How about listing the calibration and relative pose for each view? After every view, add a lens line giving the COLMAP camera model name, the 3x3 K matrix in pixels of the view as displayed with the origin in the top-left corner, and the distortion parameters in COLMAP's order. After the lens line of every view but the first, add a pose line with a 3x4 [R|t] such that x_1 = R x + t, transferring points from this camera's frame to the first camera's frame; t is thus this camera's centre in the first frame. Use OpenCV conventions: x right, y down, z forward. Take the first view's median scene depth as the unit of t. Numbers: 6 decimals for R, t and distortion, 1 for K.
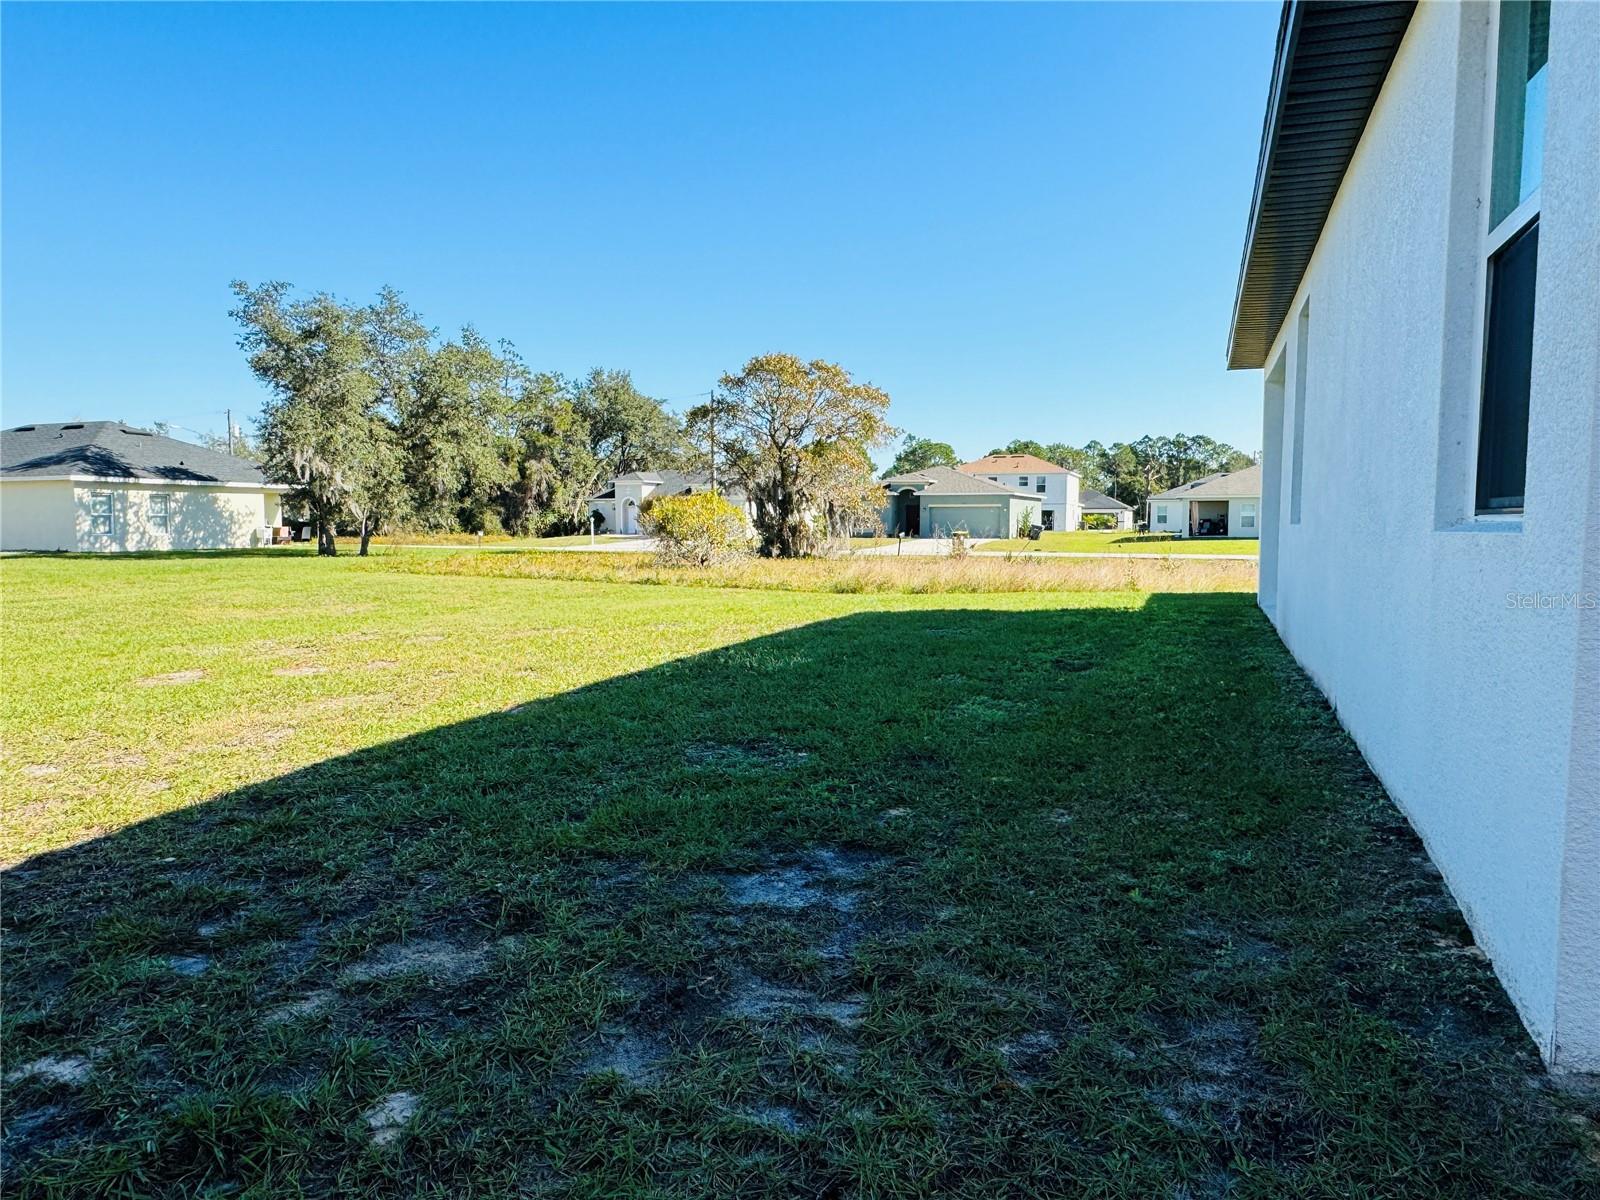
lens RADIAL K [[1078.0, 0, 800.0], [0, 1078.0, 600.0], [0, 0, 1]] dist [0.003469, -0.001270]
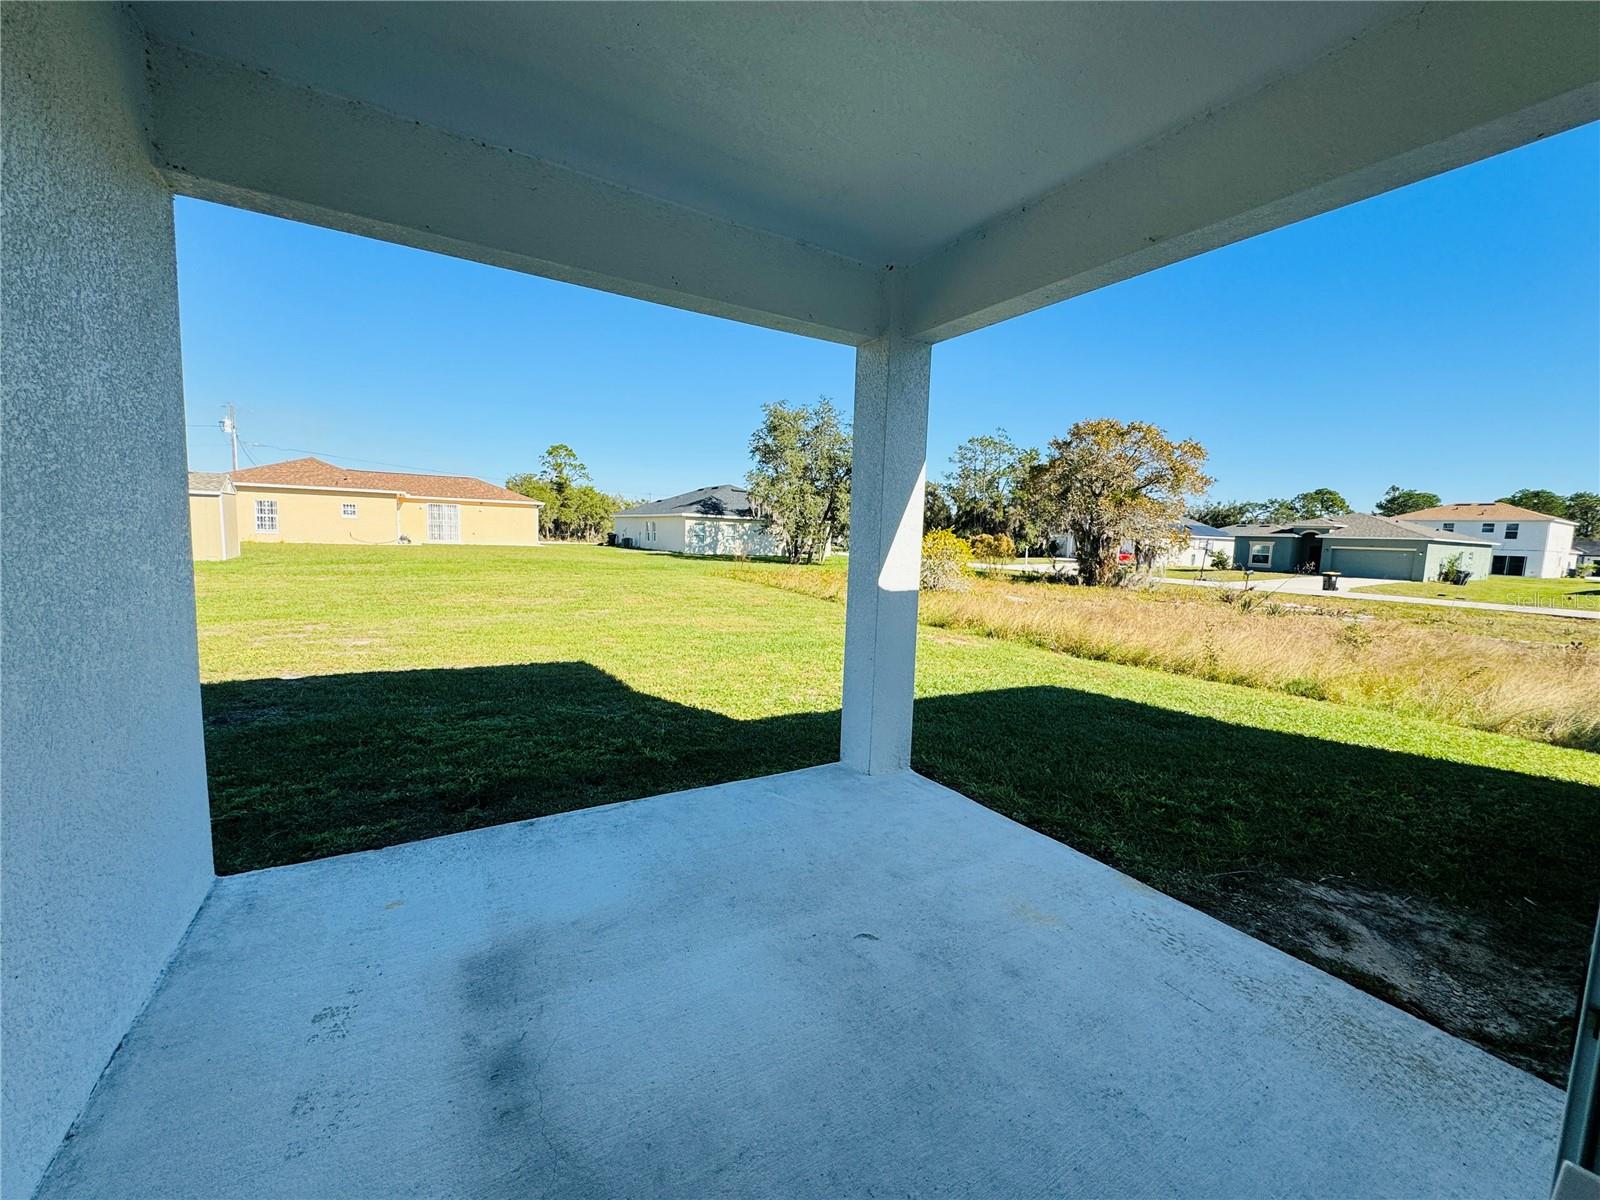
lens RADIAL K [[640.4, 0, 800.0], [0, 640.4, 600.0], [0, 0, 1]] dist [-0.002241, 0.000338]
pose [[0.772689, 0.091999, -0.628082, 0.118255], [-0.083251, 0.995583, 0.043412, -0.015414], [0.629301, 0.018745, 0.776935, 0.131622]]
